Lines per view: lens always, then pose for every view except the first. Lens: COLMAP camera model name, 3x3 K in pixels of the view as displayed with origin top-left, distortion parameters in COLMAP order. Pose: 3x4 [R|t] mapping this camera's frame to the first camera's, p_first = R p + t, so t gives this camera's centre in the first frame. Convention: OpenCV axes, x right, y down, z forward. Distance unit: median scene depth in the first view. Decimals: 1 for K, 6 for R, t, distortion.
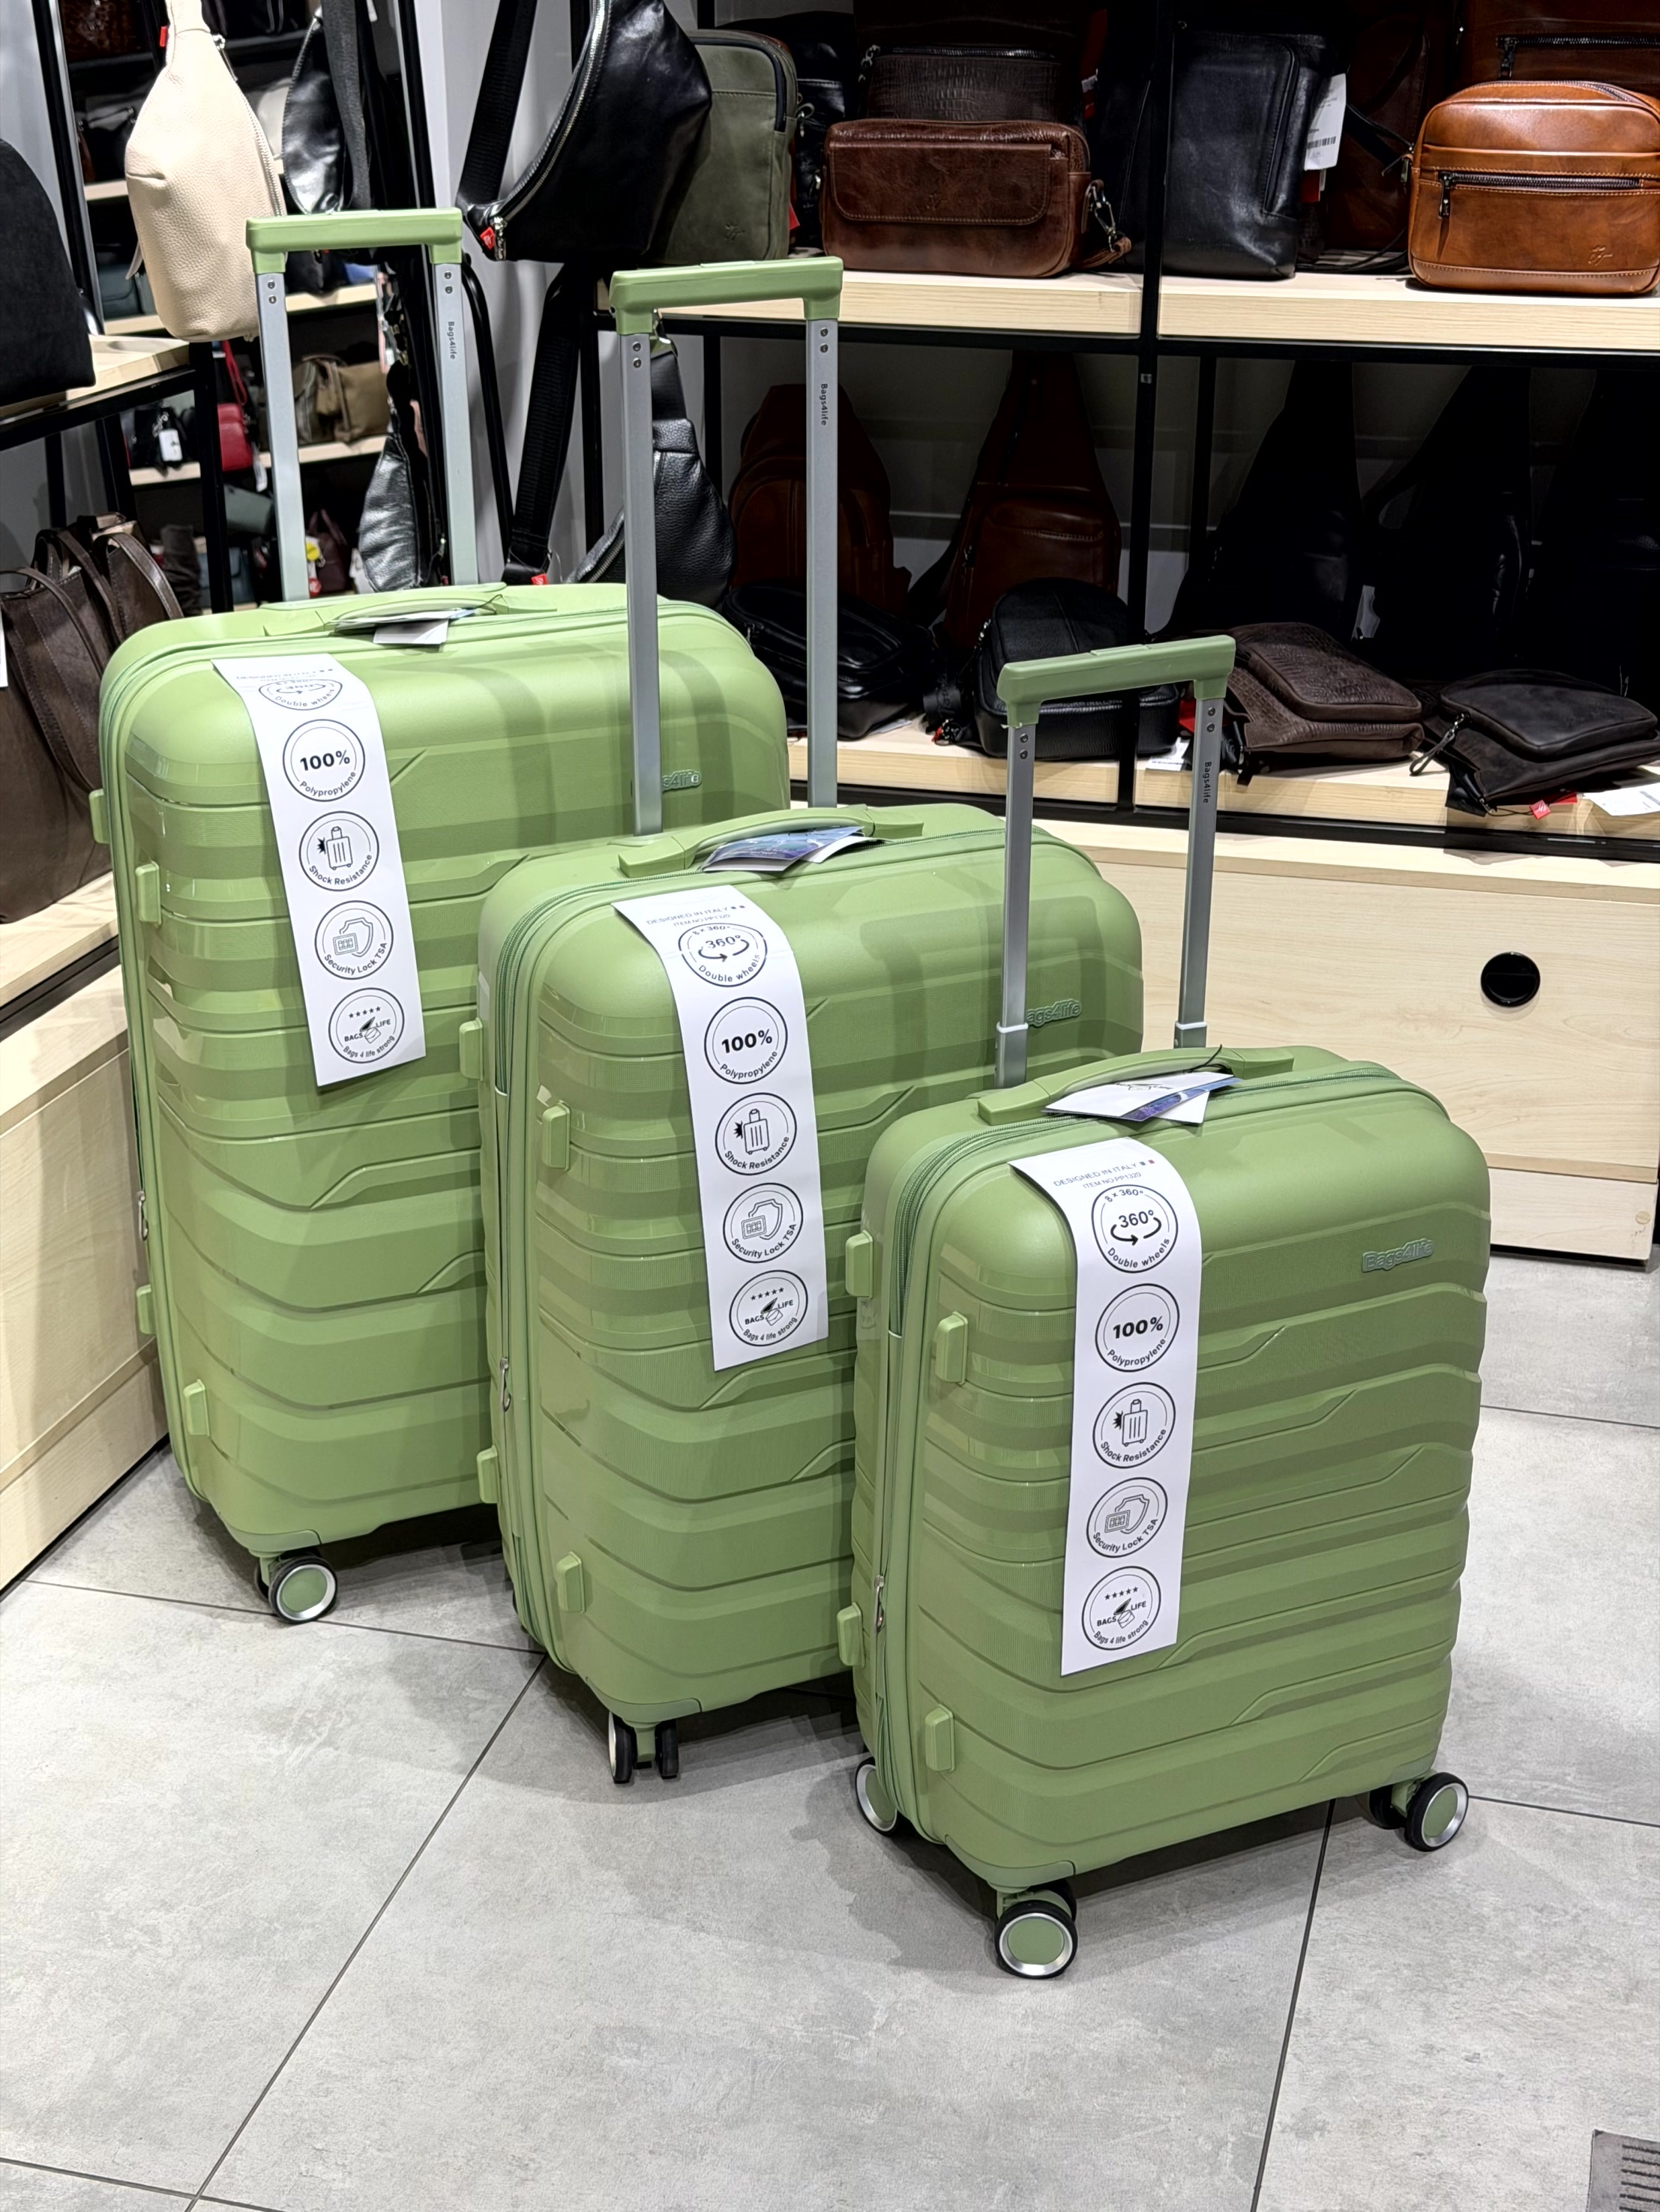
lens RADIAL K [[3037.0, 0, 825.0], [0, 3037.0, 1138.7], [0, 0, 1]] dist [0.204924, -0.470085]
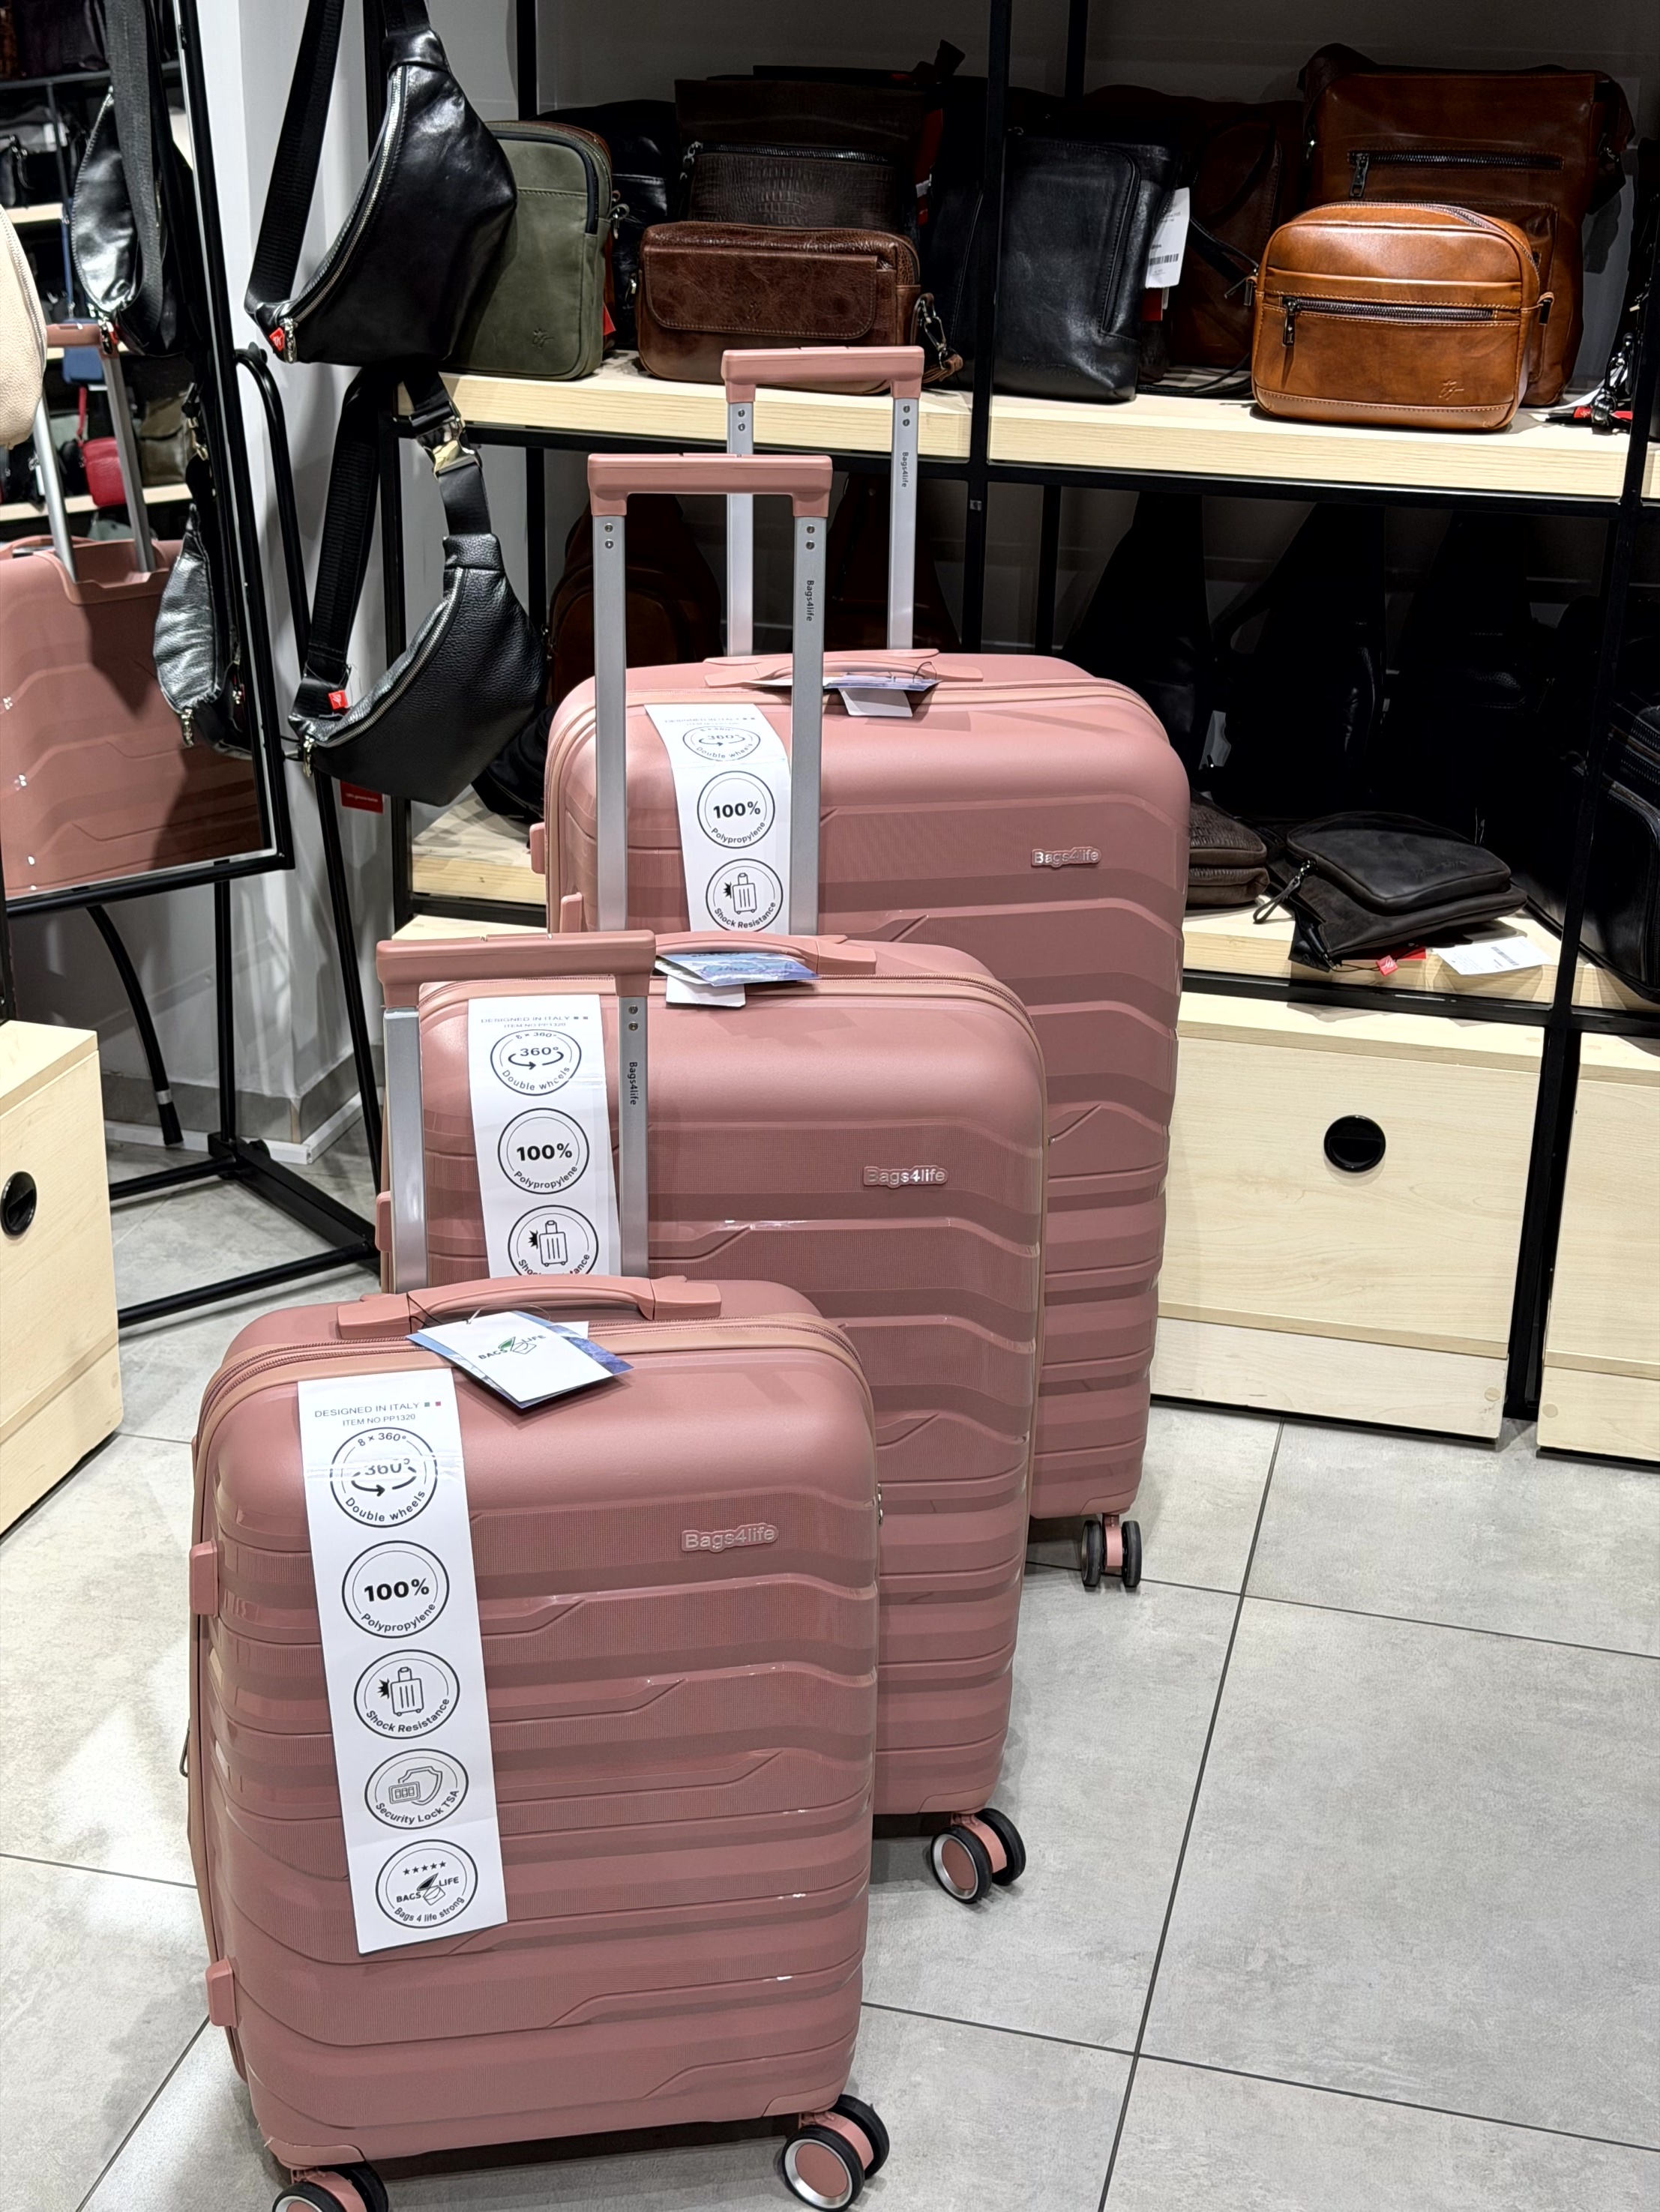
lens RADIAL K [[3048.2, 0, 816.8], [0, 3048.2, 1142.2], [0, 0, 1]] dist [0.189563, -0.395170]
pose [[0.999598, 0.012776, 0.025320, 0.033831], [-0.012634, 0.999903, -0.005795, -0.045052], [-0.025392, 0.005473, 0.999663, 0.058426]]
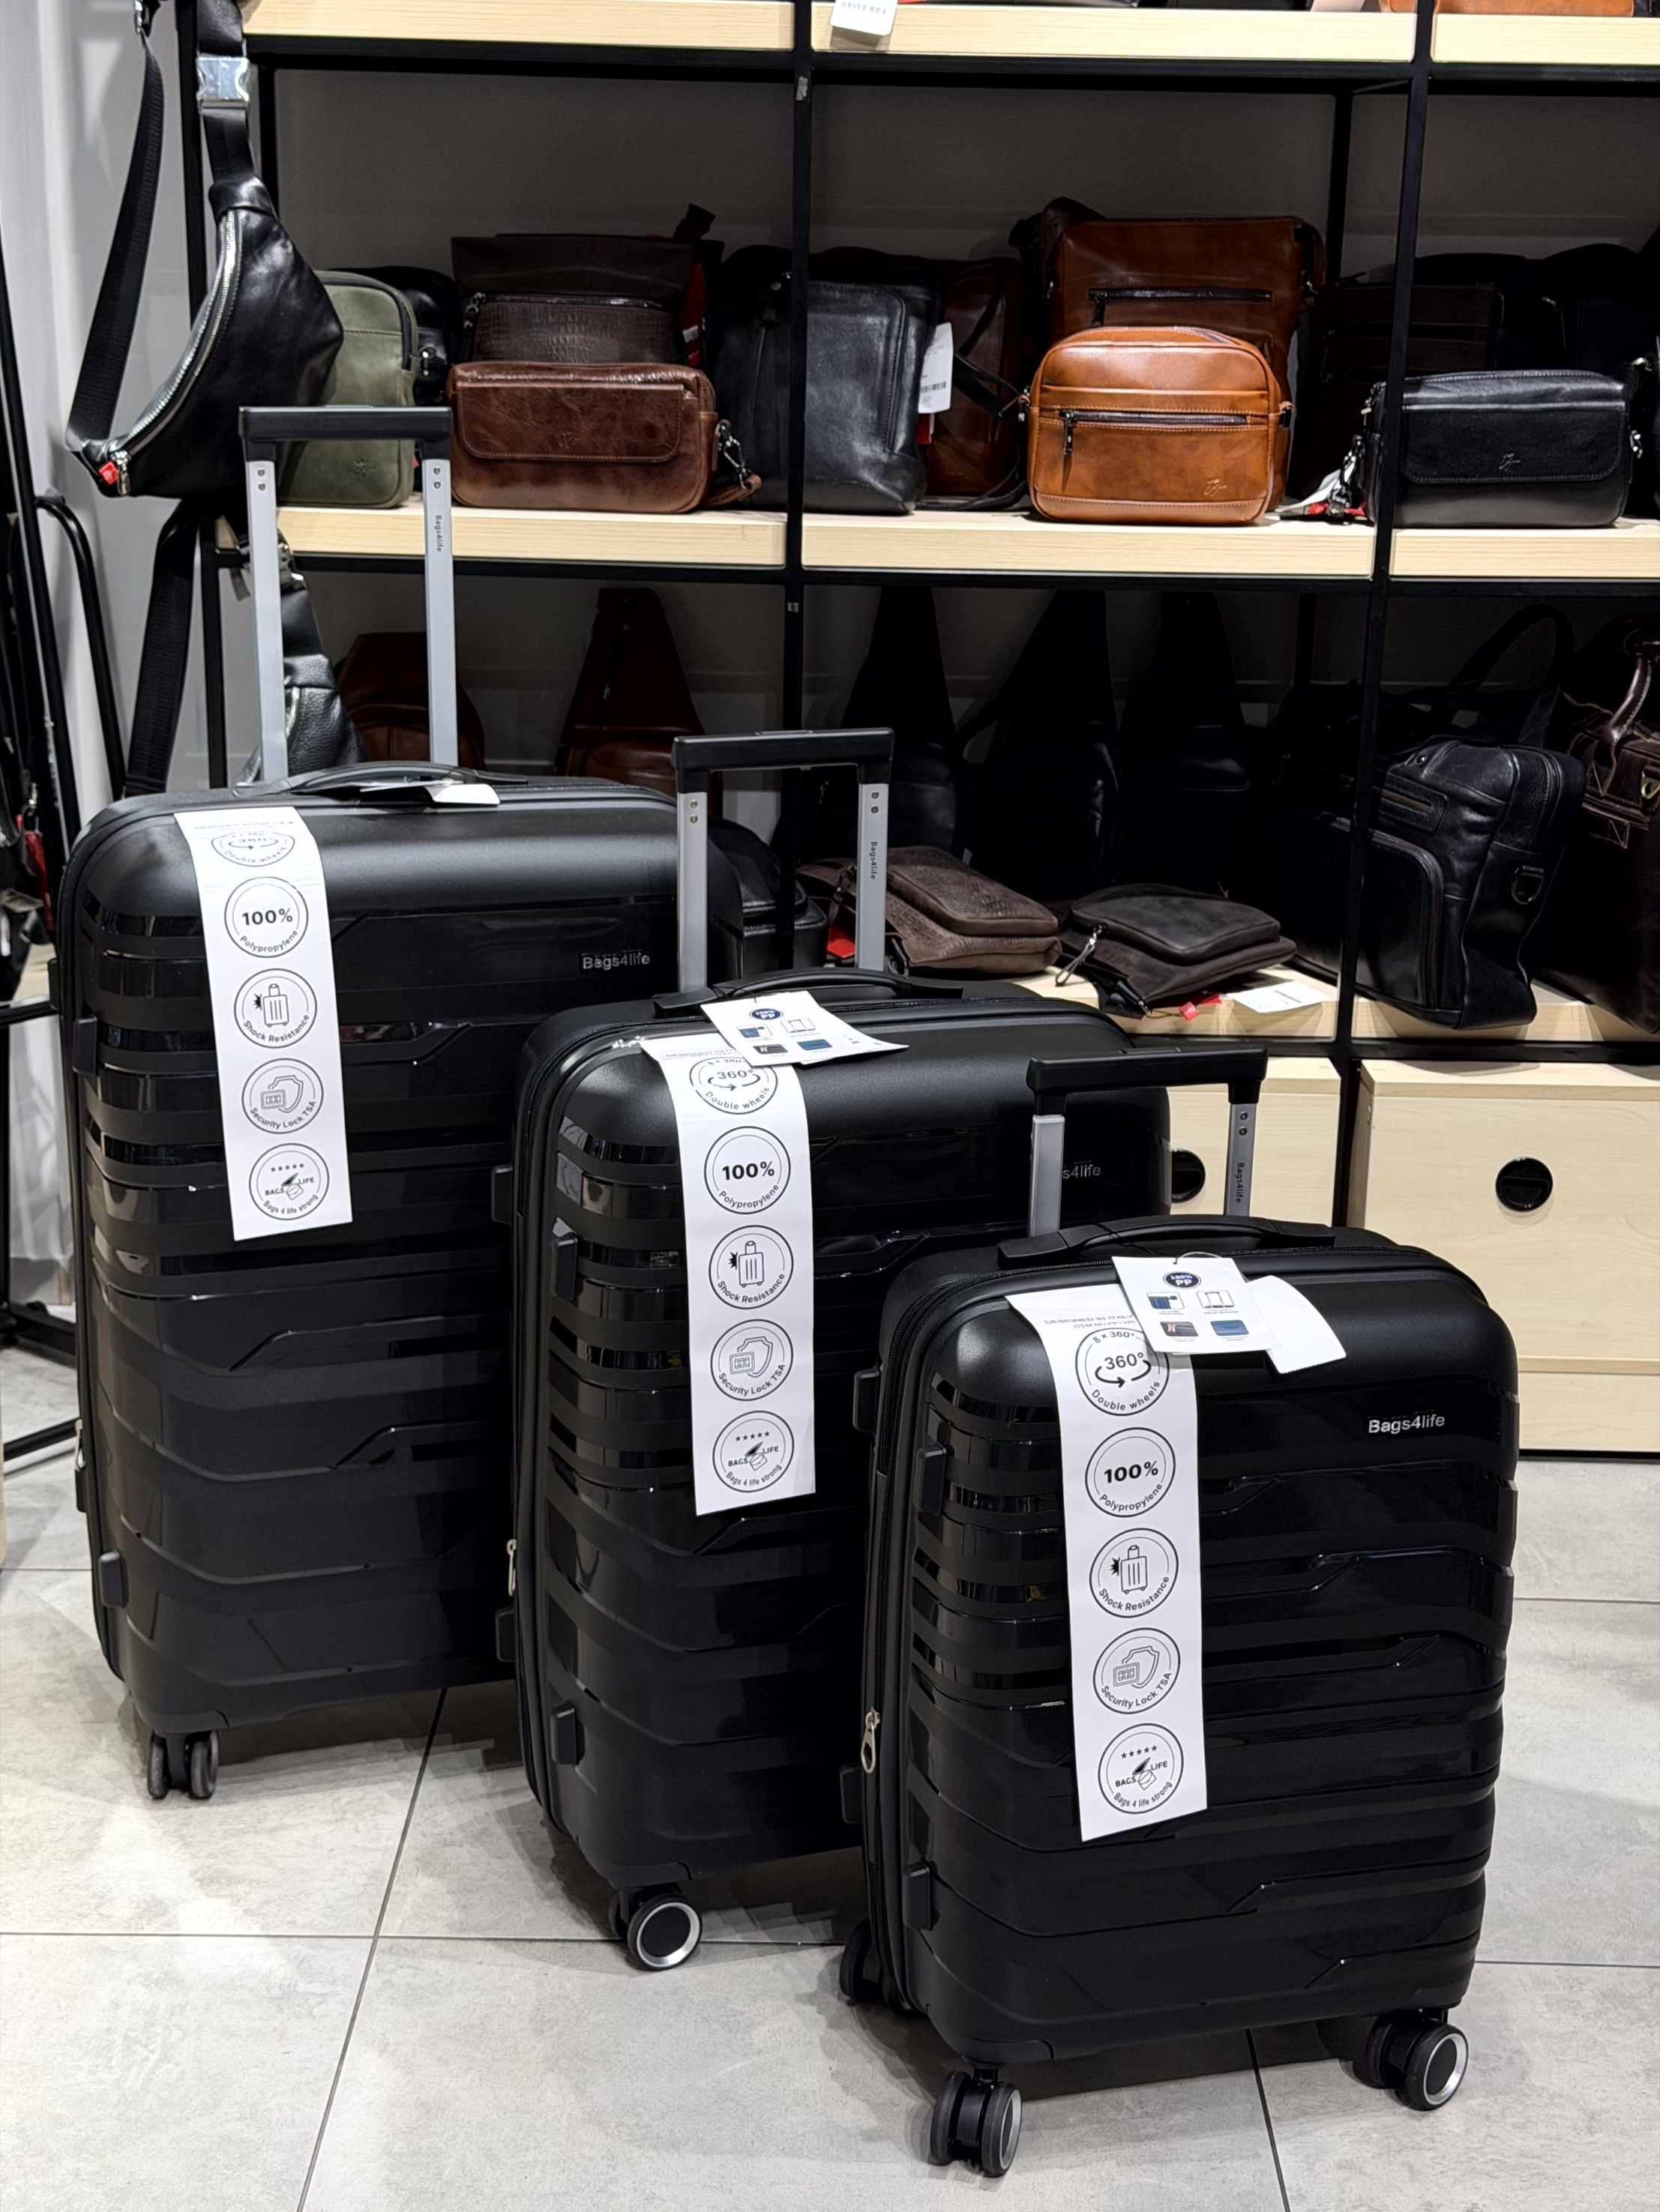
lens RADIAL K [[3063.1, 0, 825.6], [0, 3063.1, 1137.6], [0, 0, 1]] dist [0.205405, -0.481579]
pose [[0.967793, -0.055037, 0.245658, -0.143225], [0.081508, 0.991752, -0.098919, 0.027754], [-0.238187, 0.115756, 0.964296, 0.035384]]
